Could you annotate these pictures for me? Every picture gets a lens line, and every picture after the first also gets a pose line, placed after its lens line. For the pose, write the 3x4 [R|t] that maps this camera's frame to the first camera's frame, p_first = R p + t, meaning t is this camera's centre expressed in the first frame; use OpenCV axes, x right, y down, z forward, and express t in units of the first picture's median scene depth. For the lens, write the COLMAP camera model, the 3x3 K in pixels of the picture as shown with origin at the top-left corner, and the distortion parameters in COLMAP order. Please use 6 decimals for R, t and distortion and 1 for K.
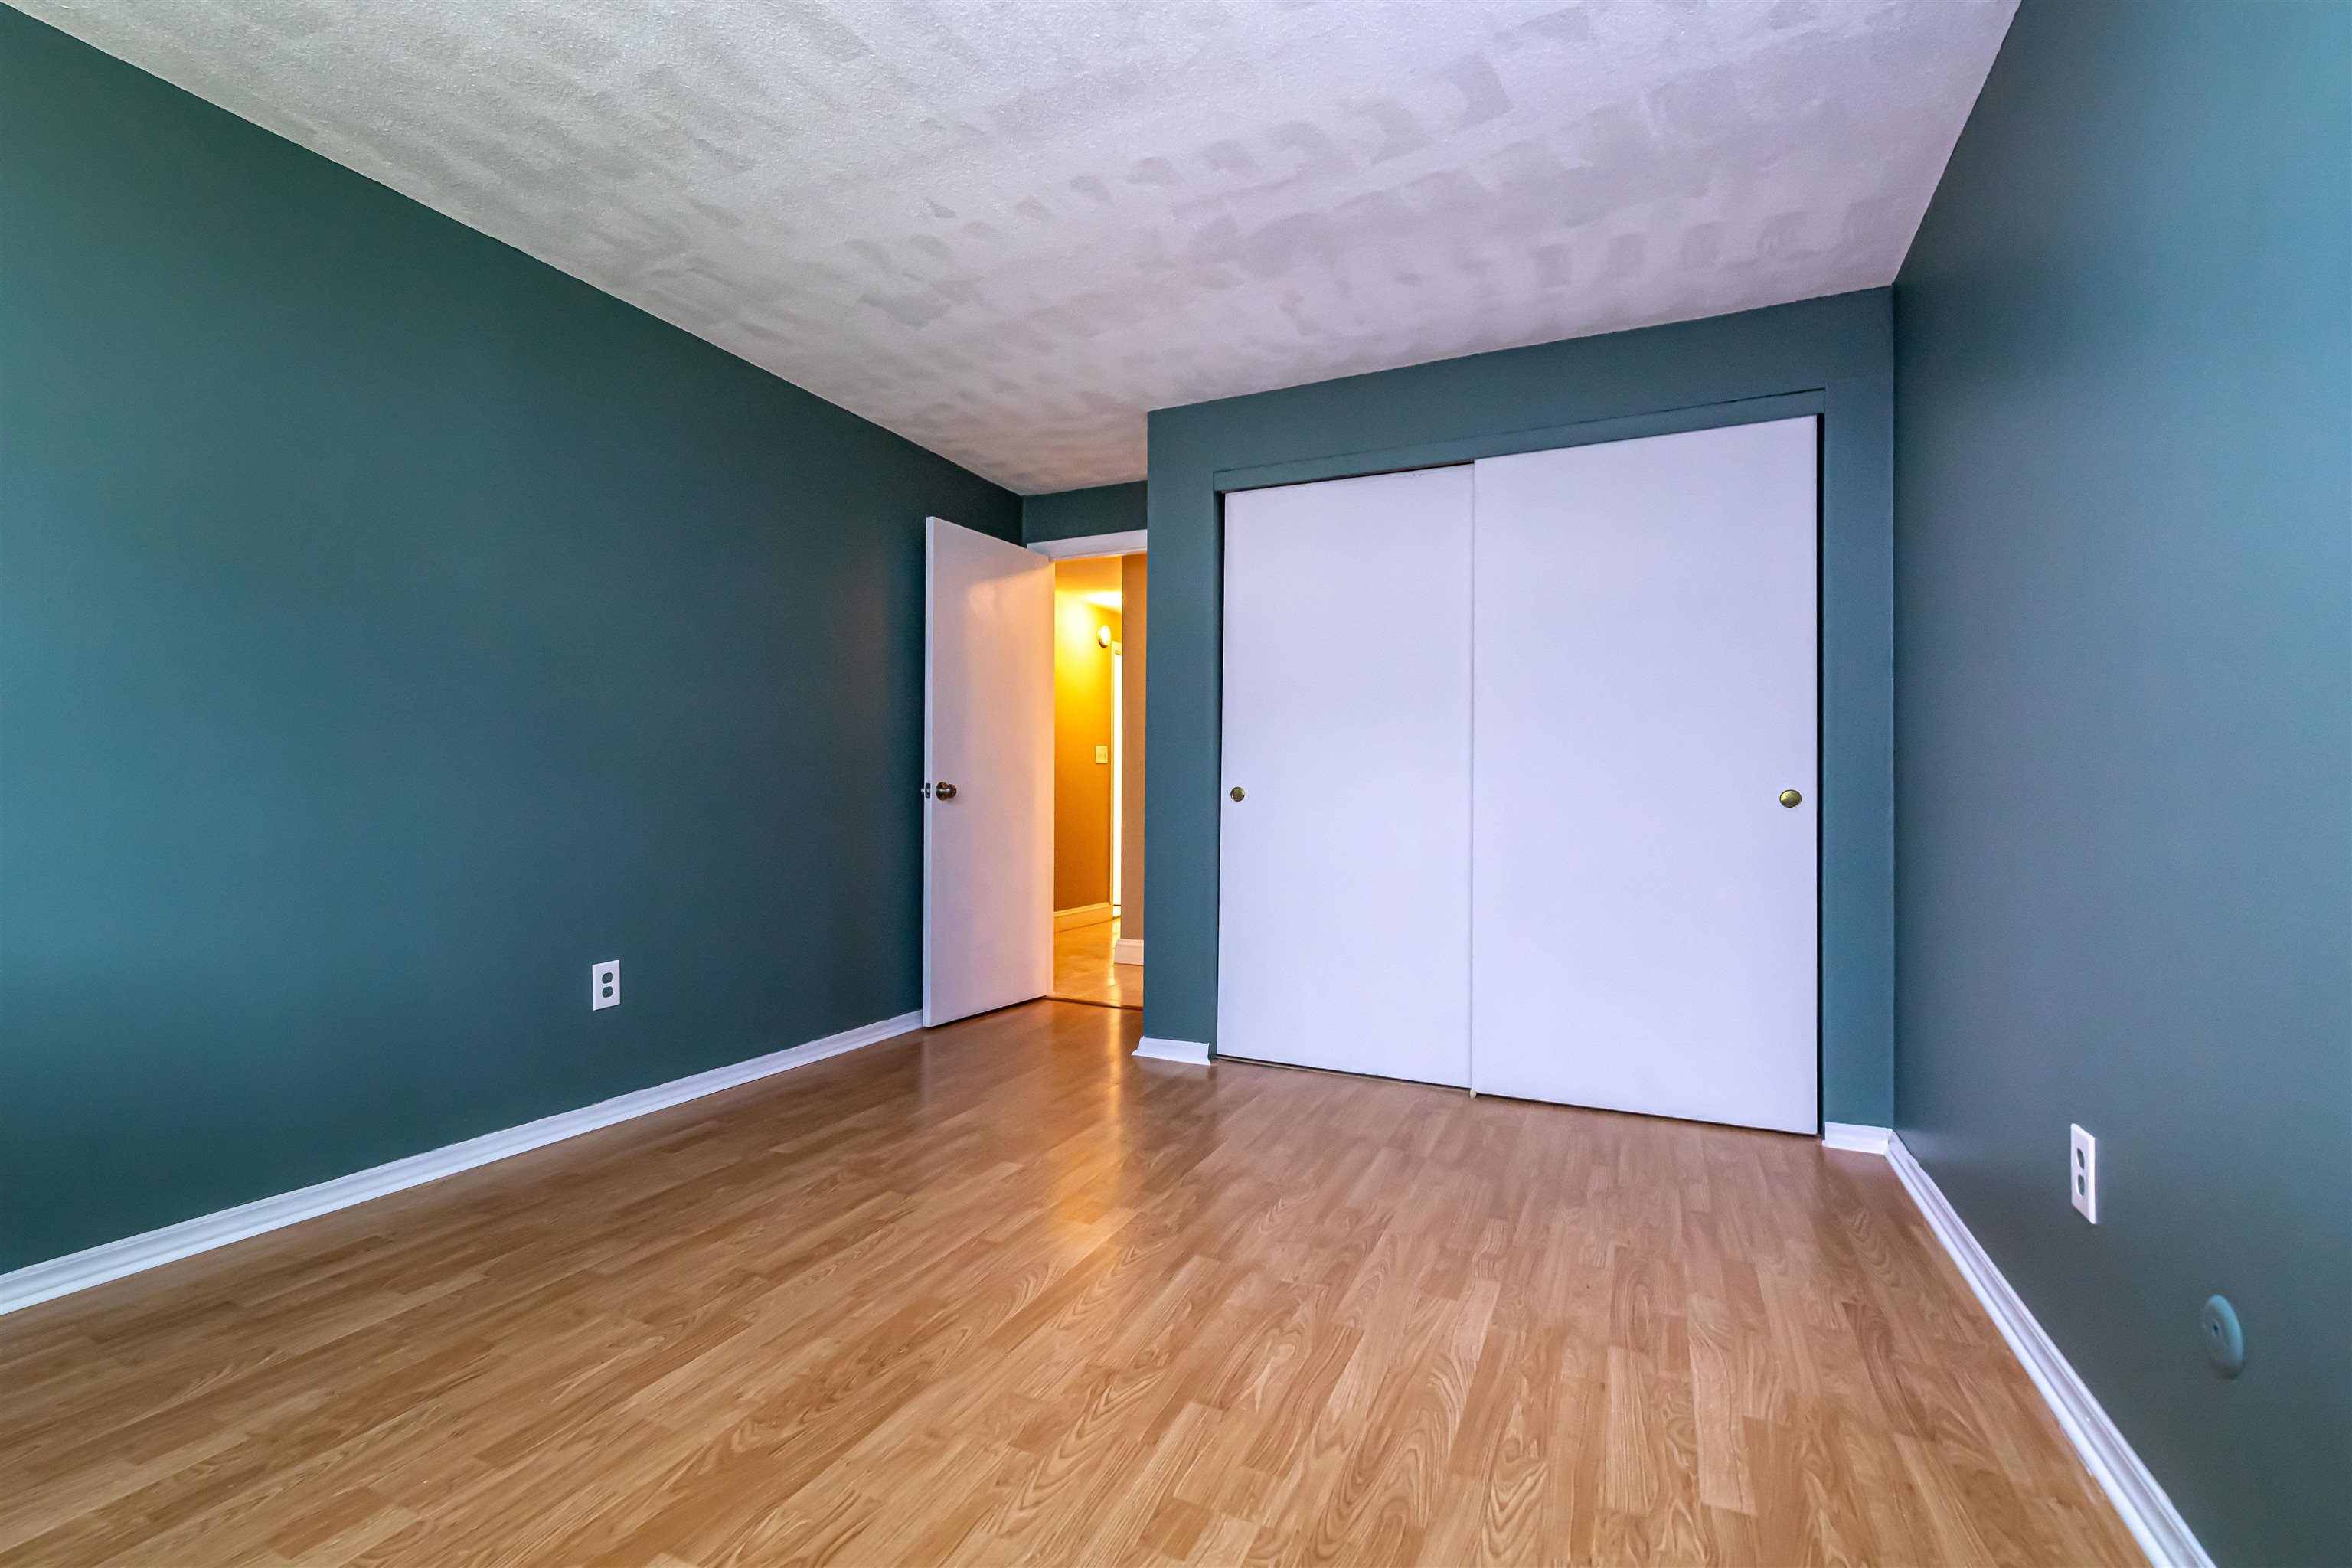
lens RADIAL K [[1024.0, 0, 1176.0], [0, 1024.0, 784.0], [0, 0, 1]] dist [0.000297, -0.000042]
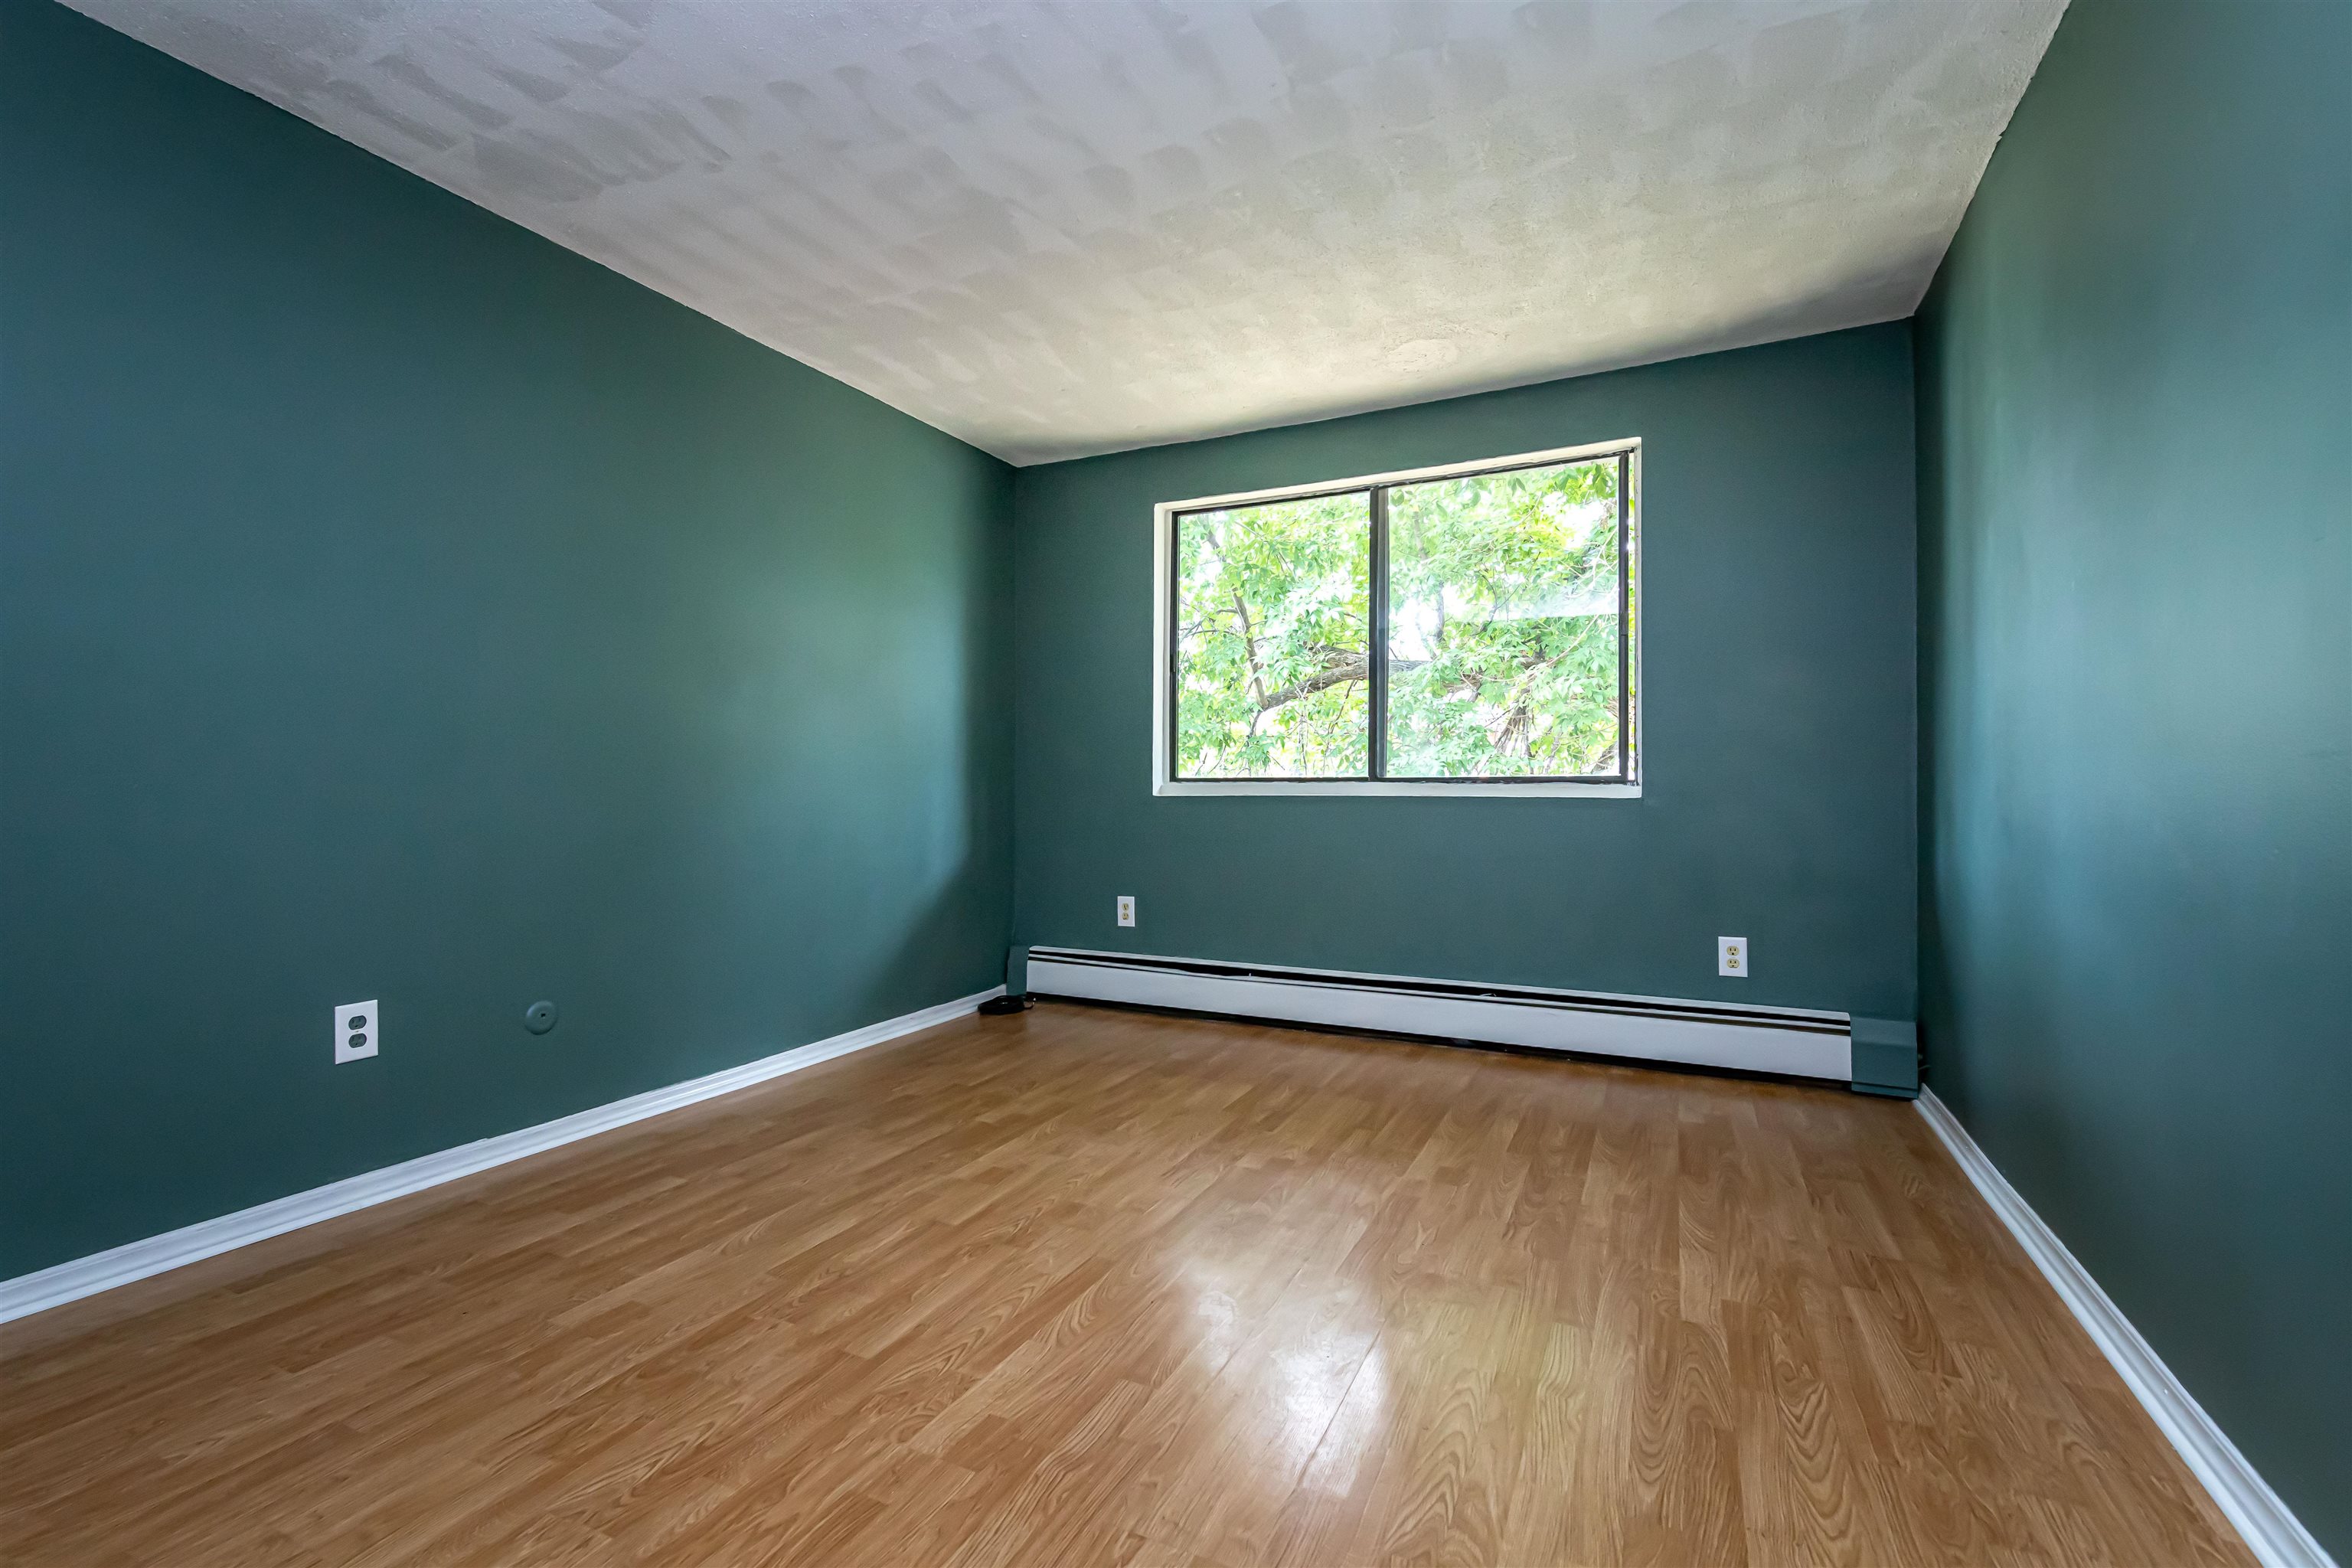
lens RADIAL K [[1022.0, 0, 1172.0], [0, 1022.0, 794.8], [0, 0, 1]] dist [0.000104, 0.000156]
pose [[-0.999533, -0.010167, 0.028801, -0.253389], [-0.010473, 0.999890, -0.010497, 0.037149], [-0.028691, -0.010793, -0.999530, 1.950071]]
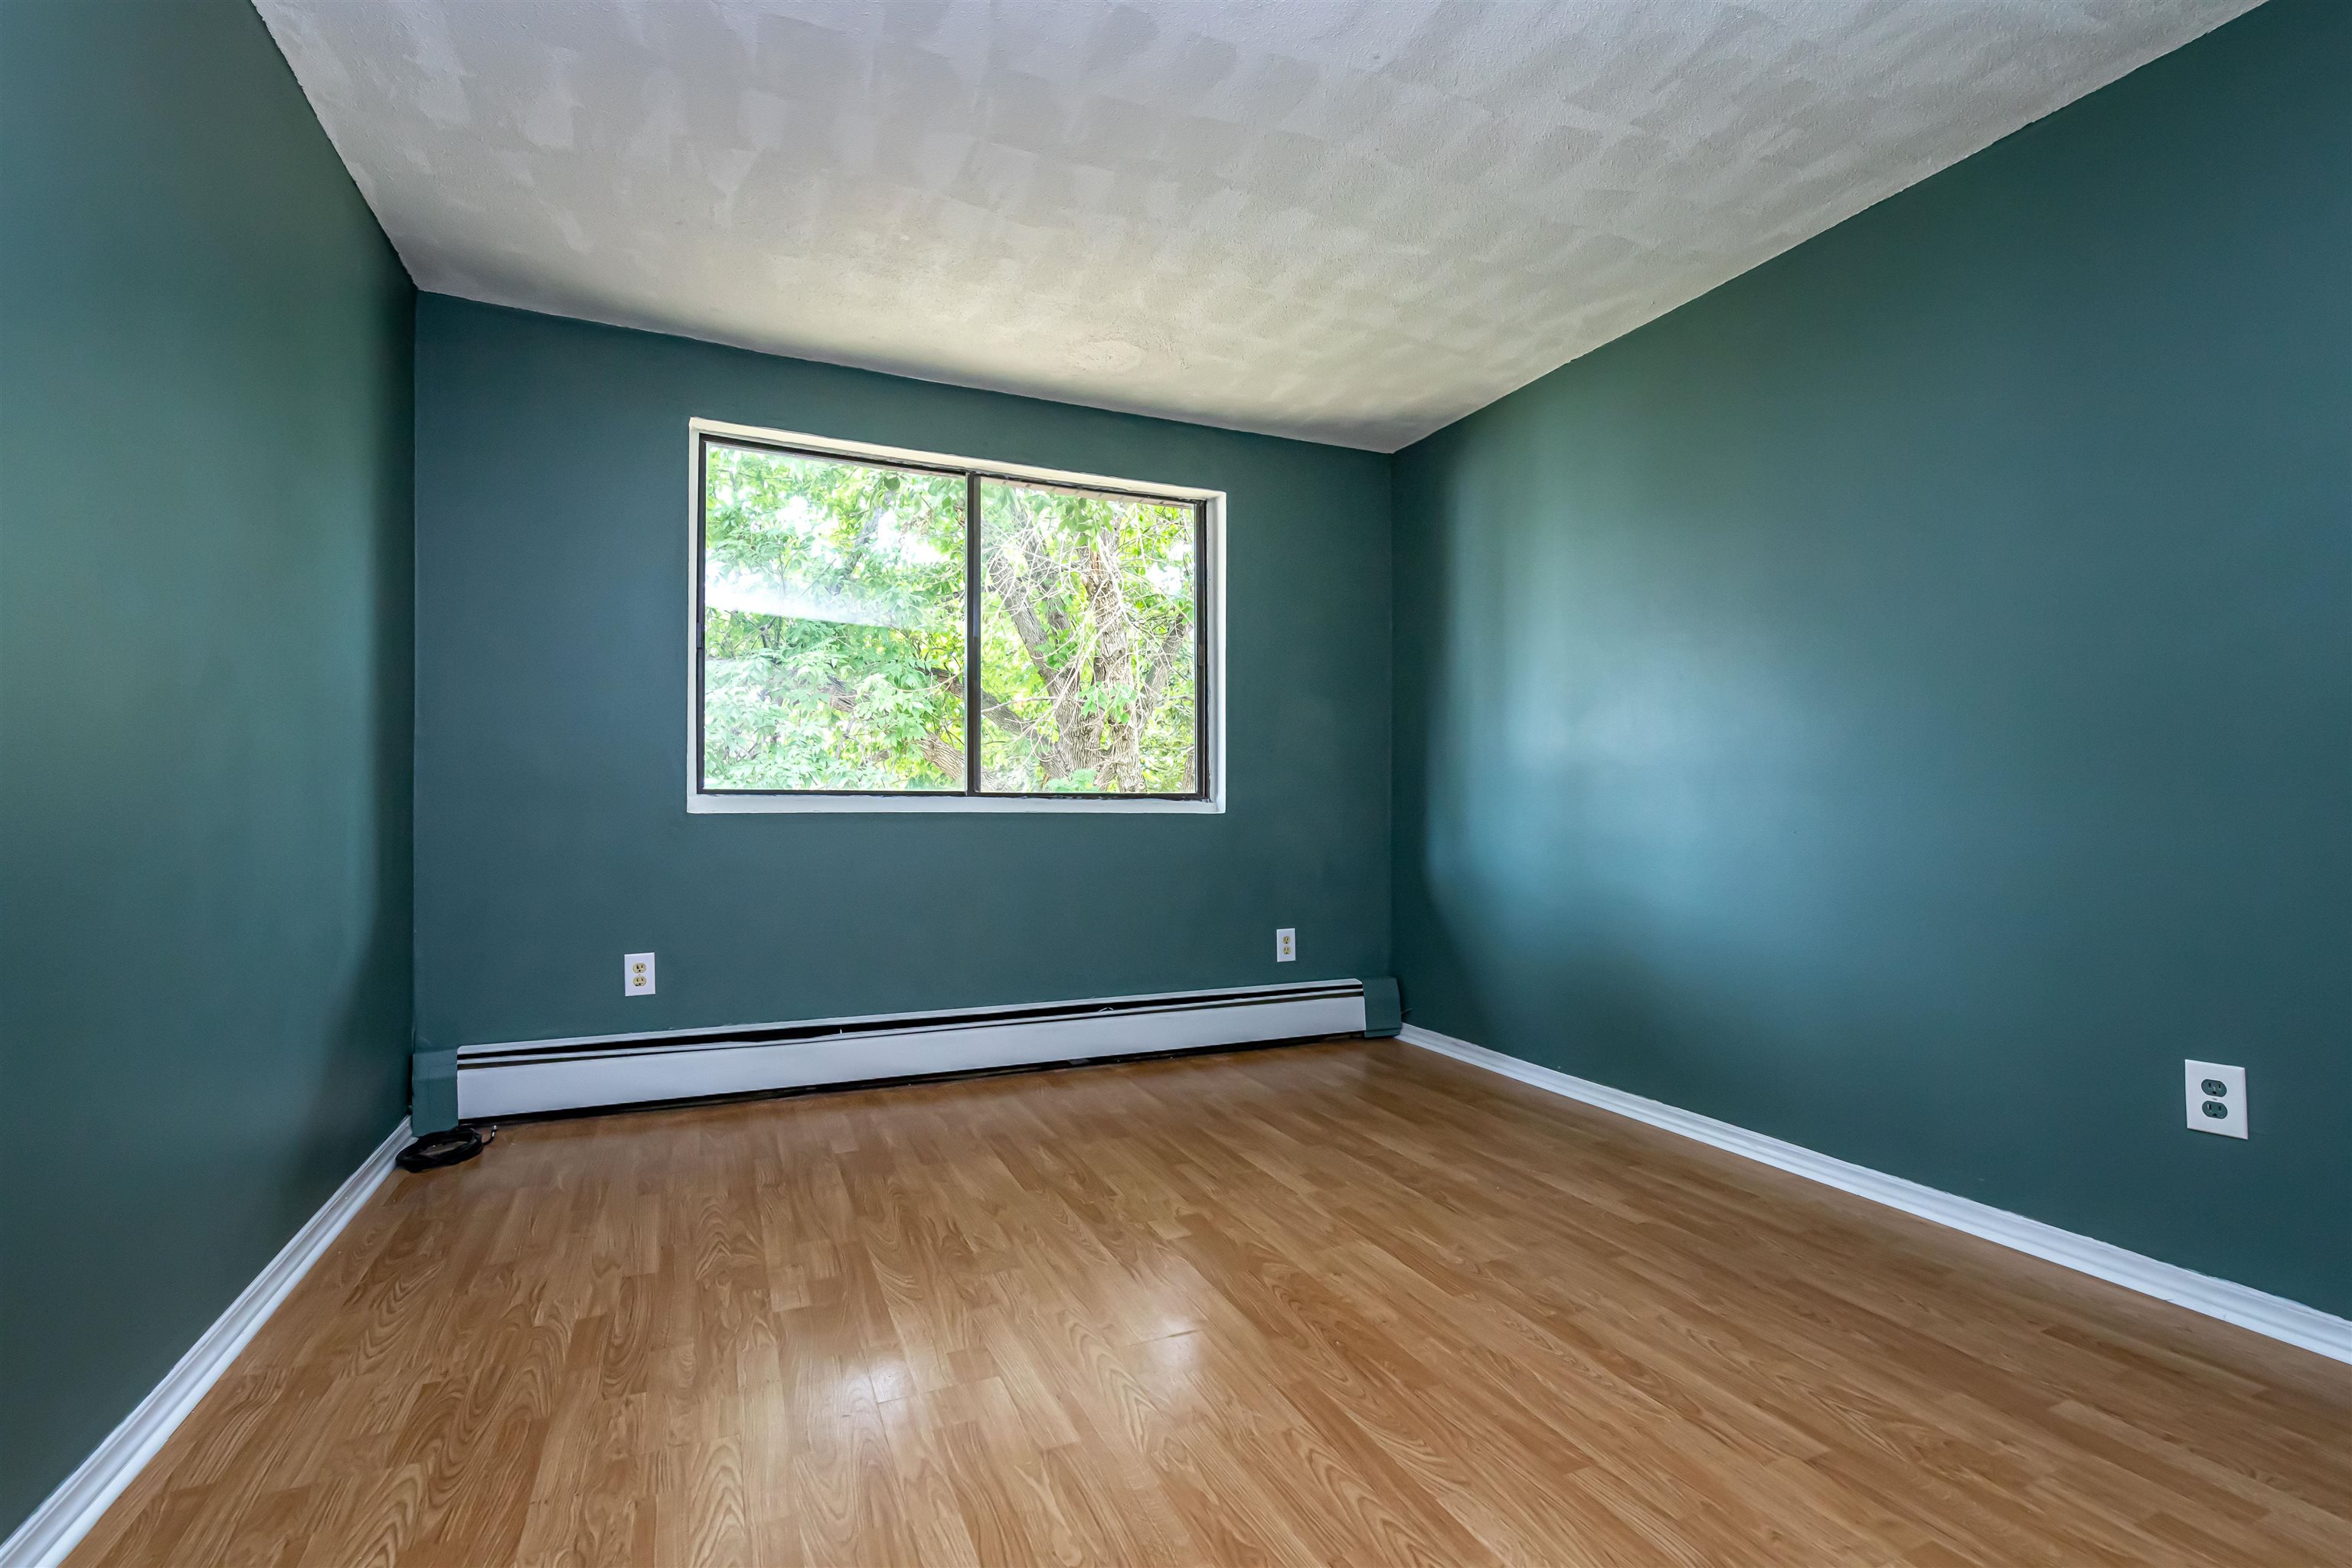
lens RADIAL K [[1022.7, 0, 1155.5], [0, 1022.7, 809.7], [0, 0, 1]] dist [0.001663, 0.000431]
pose [[-0.667540, -0.007295, -0.744538, 0.555177], [0.001295, 0.999939, -0.010958, 0.030425], [0.744572, -0.008279, -0.667490, 1.395657]]
